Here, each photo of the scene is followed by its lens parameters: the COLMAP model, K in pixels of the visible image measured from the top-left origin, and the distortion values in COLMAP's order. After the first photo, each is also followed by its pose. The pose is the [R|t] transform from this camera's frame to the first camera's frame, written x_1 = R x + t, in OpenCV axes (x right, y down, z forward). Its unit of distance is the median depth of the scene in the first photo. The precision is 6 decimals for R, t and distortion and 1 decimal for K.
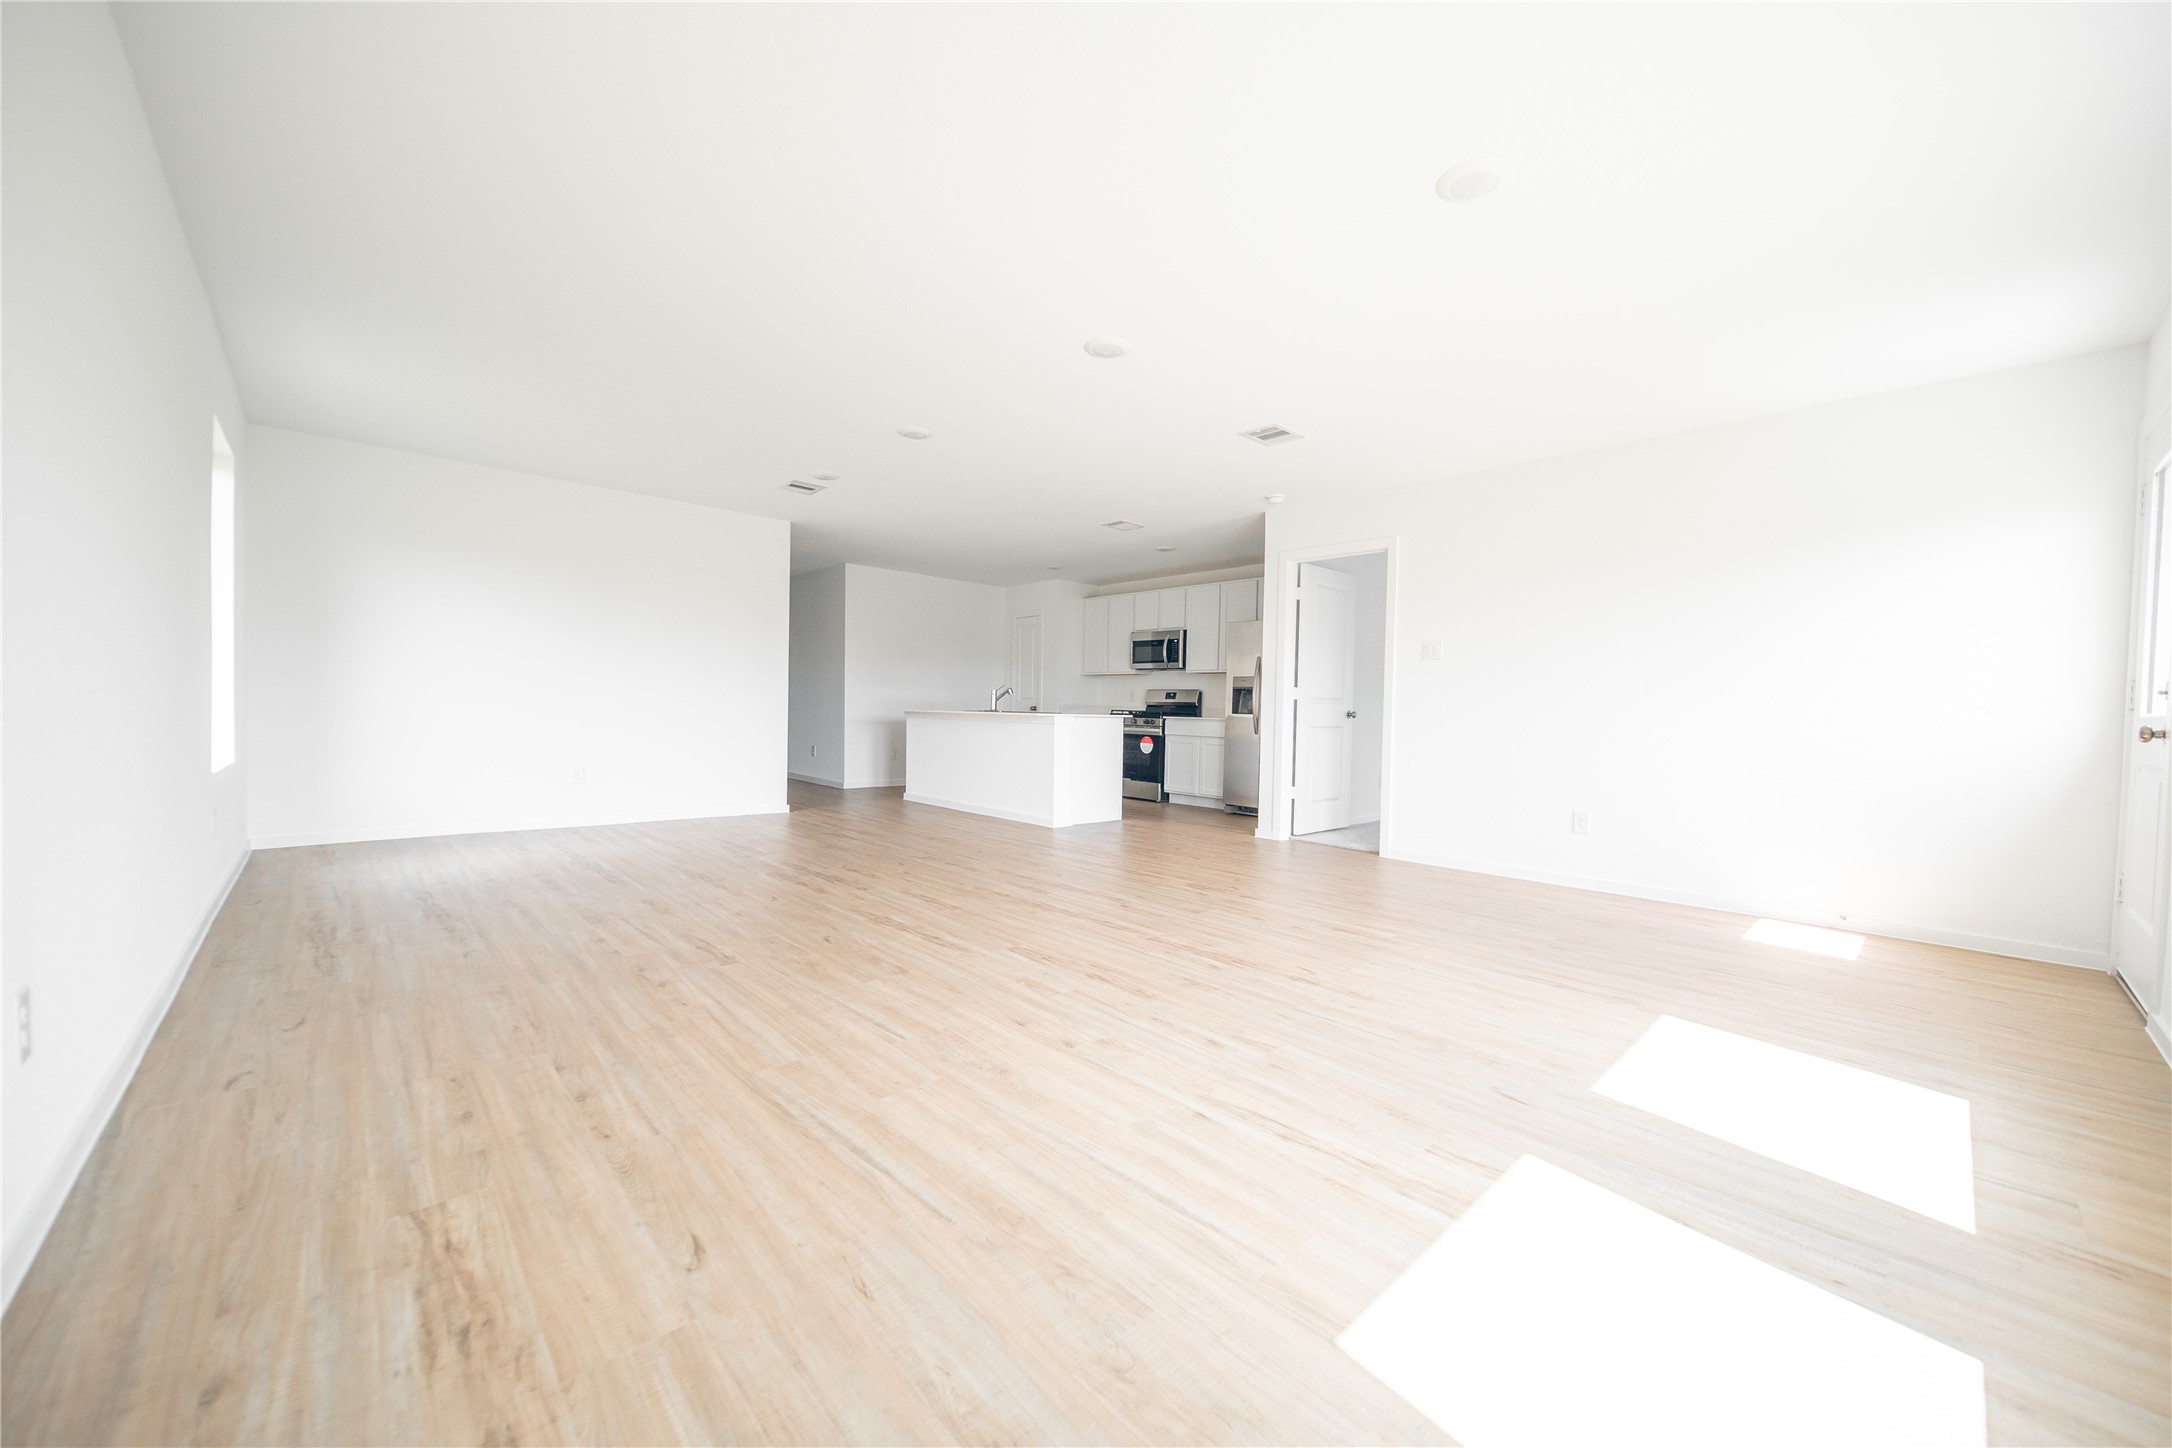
lens RADIAL K [[803.4, 0, 1088.7], [0, 803.4, 726.1], [0, 0, 1]] dist [-0.001355, -0.000042]
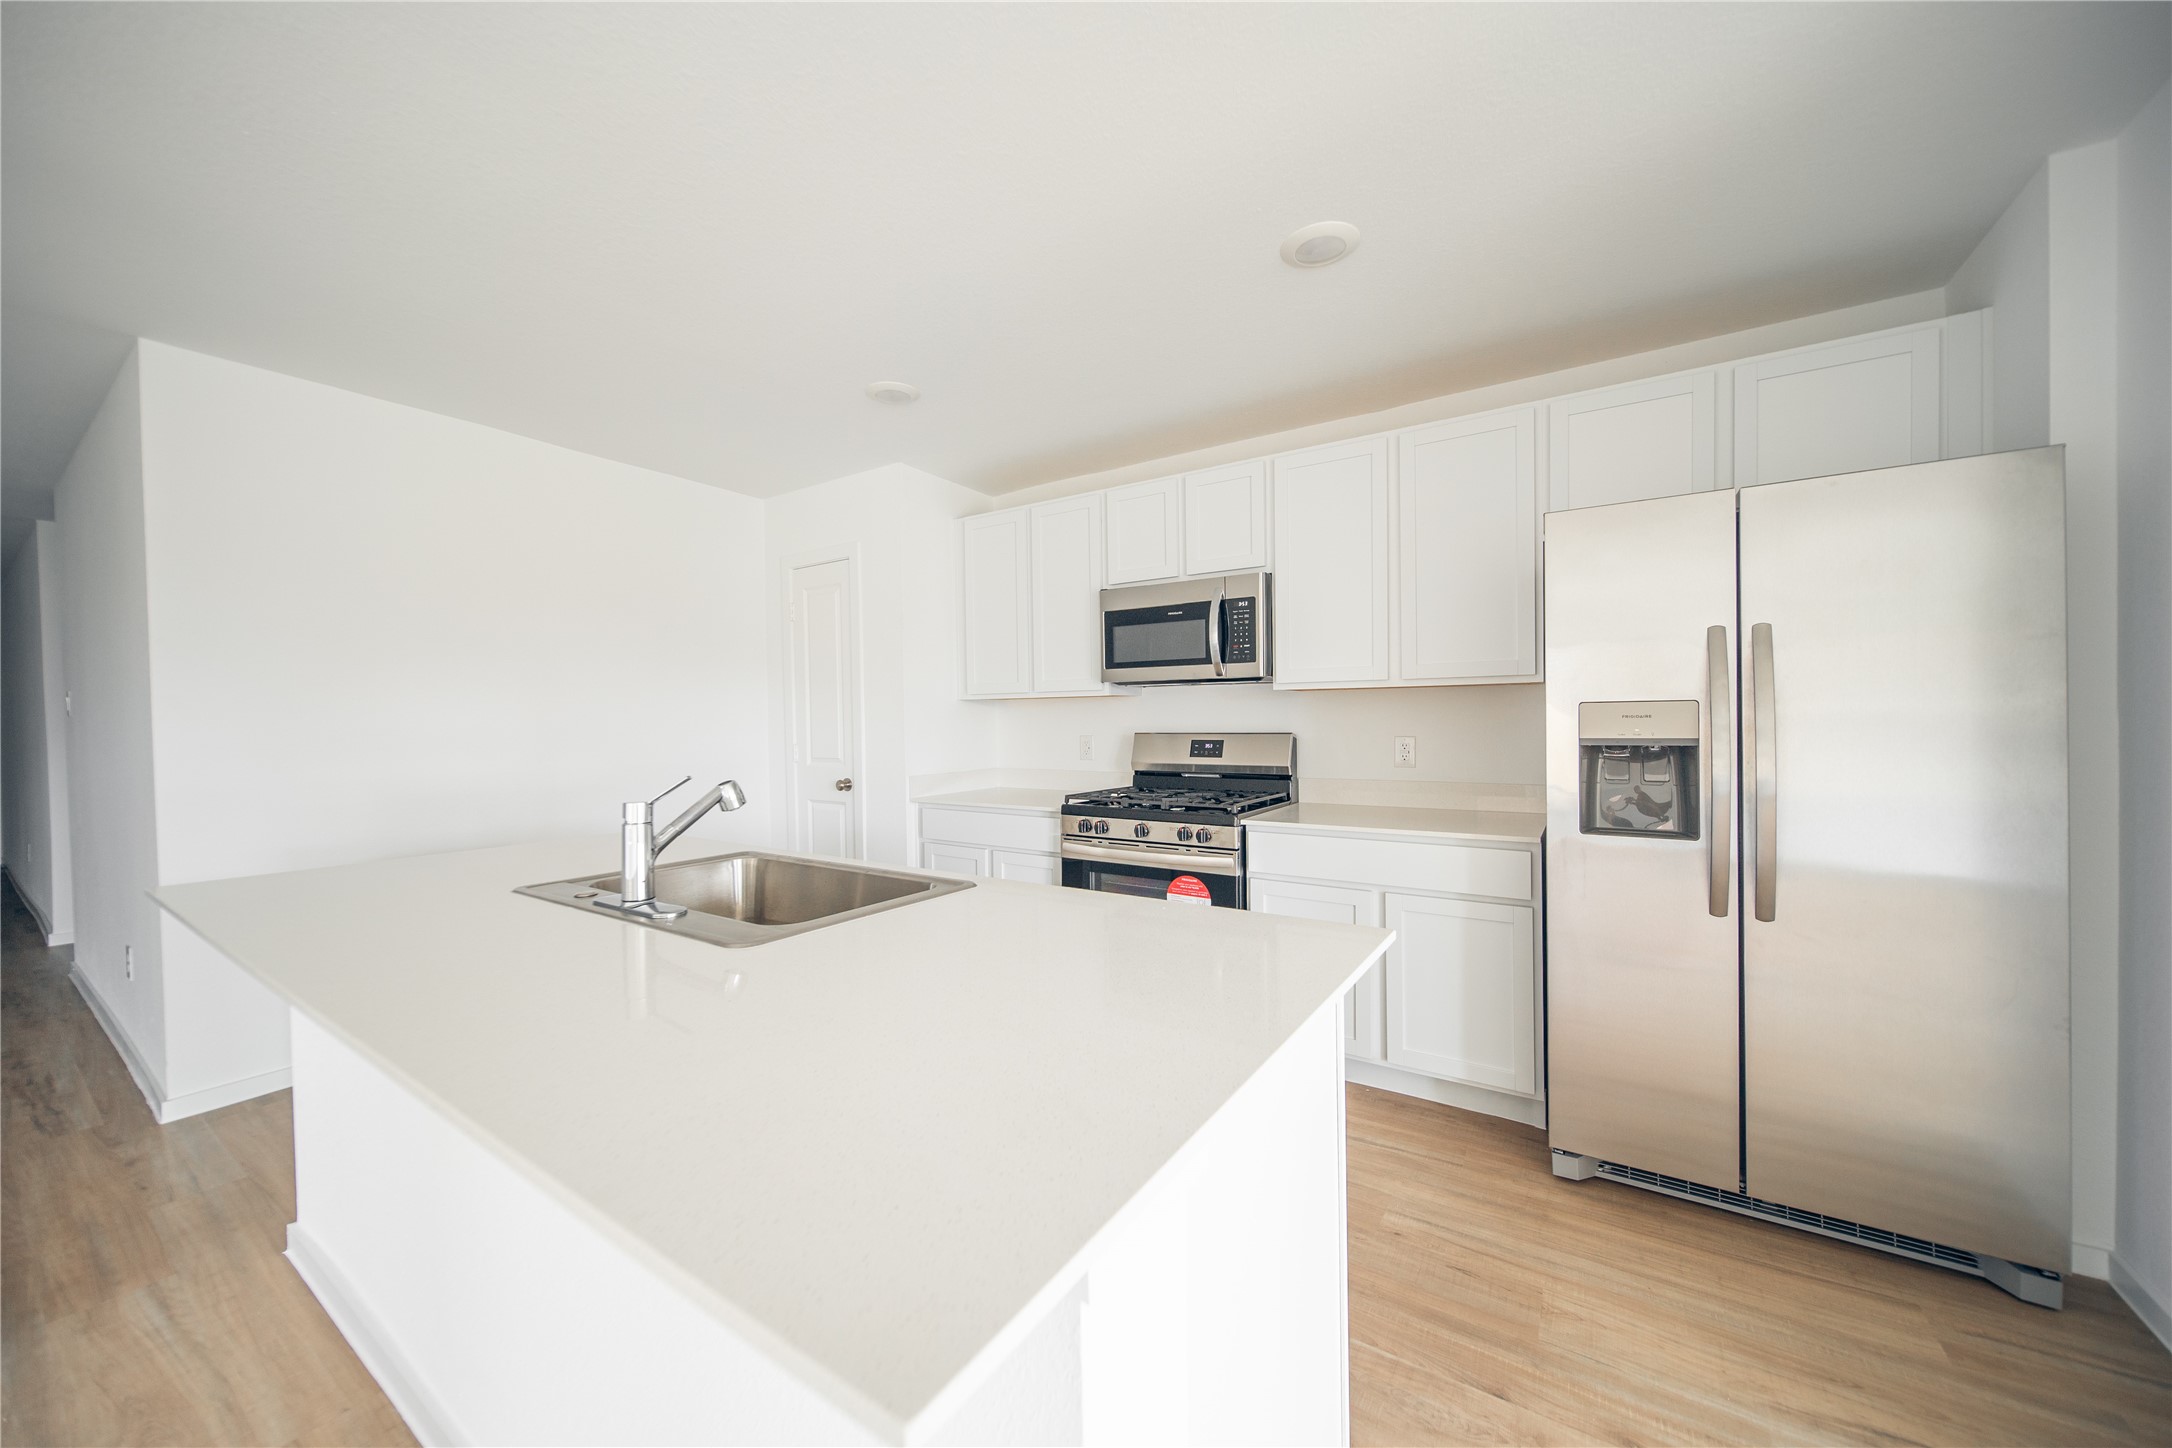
lens RADIAL K [[803.4, 0, 1083.1], [0, 803.4, 723.8], [0, 0, 1]] dist [-0.001355, -0.000042]
pose [[0.975459, -0.034424, 0.217471, -0.042862], [0.038938, 0.999105, -0.016505, -0.047319], [-0.216709, 0.024568, 0.975927, 0.651105]]
